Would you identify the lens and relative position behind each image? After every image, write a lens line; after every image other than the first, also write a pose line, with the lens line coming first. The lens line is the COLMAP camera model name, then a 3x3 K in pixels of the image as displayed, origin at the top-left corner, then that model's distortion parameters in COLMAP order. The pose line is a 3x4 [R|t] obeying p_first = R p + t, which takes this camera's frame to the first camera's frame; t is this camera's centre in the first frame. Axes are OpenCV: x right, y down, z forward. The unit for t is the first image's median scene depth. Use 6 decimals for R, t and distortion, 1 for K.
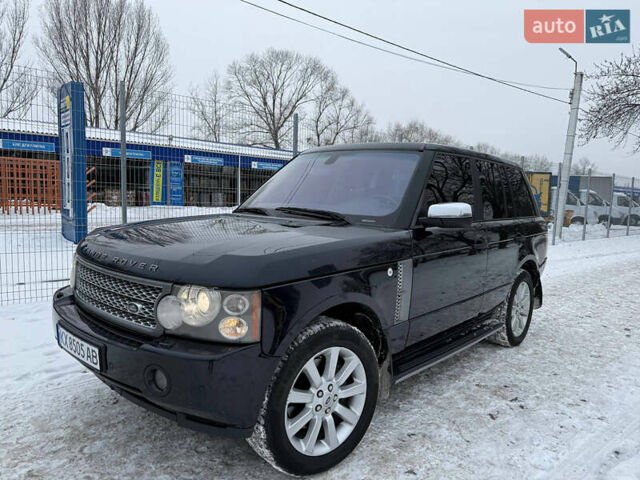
lens RADIAL K [[455.0, 0, 320.0], [0, 455.0, 240.0], [0, 0, 1]] dist [0.005997, -0.022835]
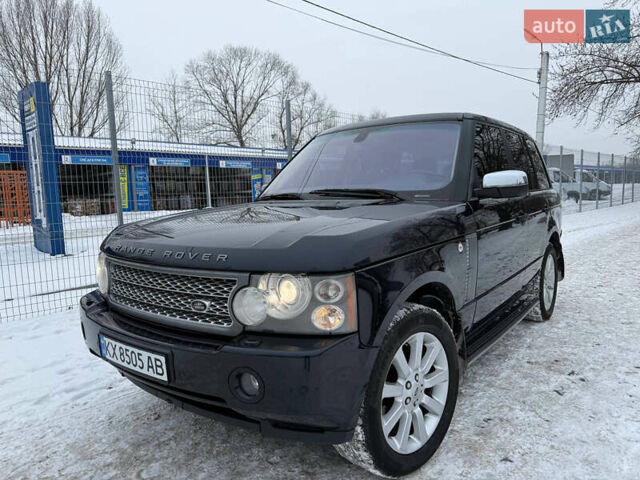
lens RADIAL K [[455.0, 0, 320.0], [0, 455.0, 240.0], [0, 0, 1]] dist [0.005997, -0.022835]
pose [[0.994816, -0.072576, 0.071236, -0.153406], [0.072000, 0.997348, 0.010617, 0.020330], [-0.071818, -0.005433, 0.997403, 0.079083]]
